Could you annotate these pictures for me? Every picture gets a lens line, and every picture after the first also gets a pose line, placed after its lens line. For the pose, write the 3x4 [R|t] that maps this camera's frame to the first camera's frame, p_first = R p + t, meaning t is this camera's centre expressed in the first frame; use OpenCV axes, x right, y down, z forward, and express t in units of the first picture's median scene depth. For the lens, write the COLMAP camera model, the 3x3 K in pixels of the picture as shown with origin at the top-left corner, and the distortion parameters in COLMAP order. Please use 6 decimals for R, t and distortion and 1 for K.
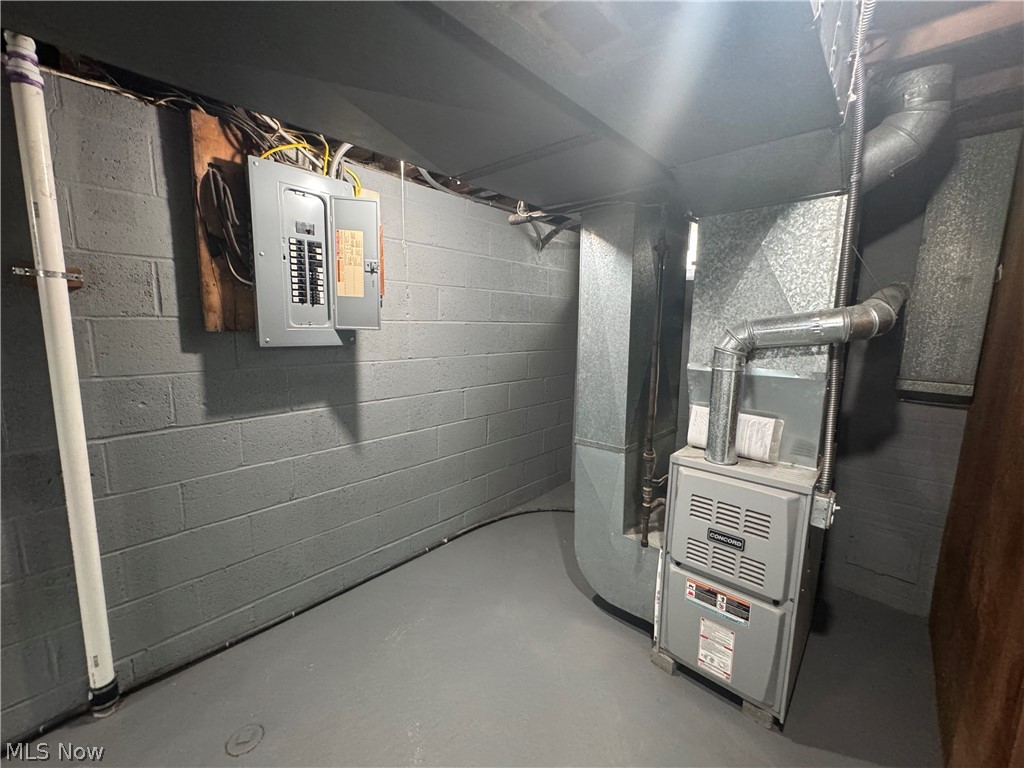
lens RADIAL K [[408.9, 0, 510.6], [0, 408.9, 386.0], [0, 0, 1]] dist [0.000116, -0.000966]
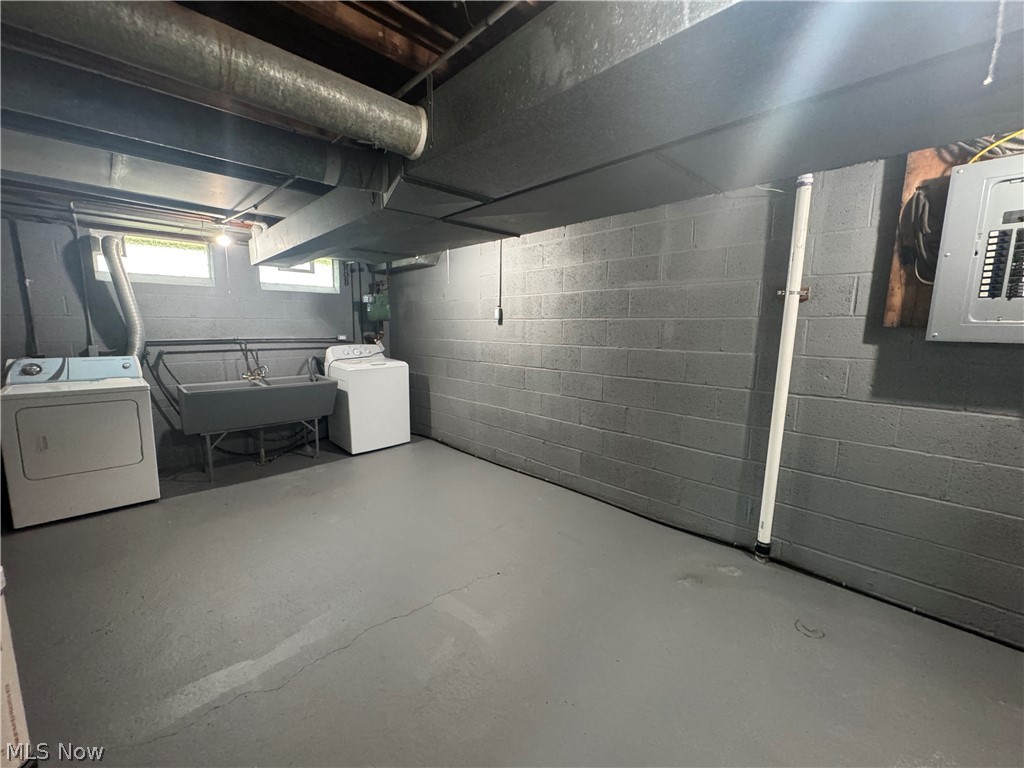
lens RADIAL K [[408.9, 0, 509.2], [0, 408.9, 383.8], [0, 0, 1]] dist [0.000116, -0.000966]
pose [[-0.065426, 0.128937, -0.989492, 0.592444], [-0.158584, 0.977671, 0.137882, 0.045145], [0.985175, 0.165938, -0.043518, -0.034886]]
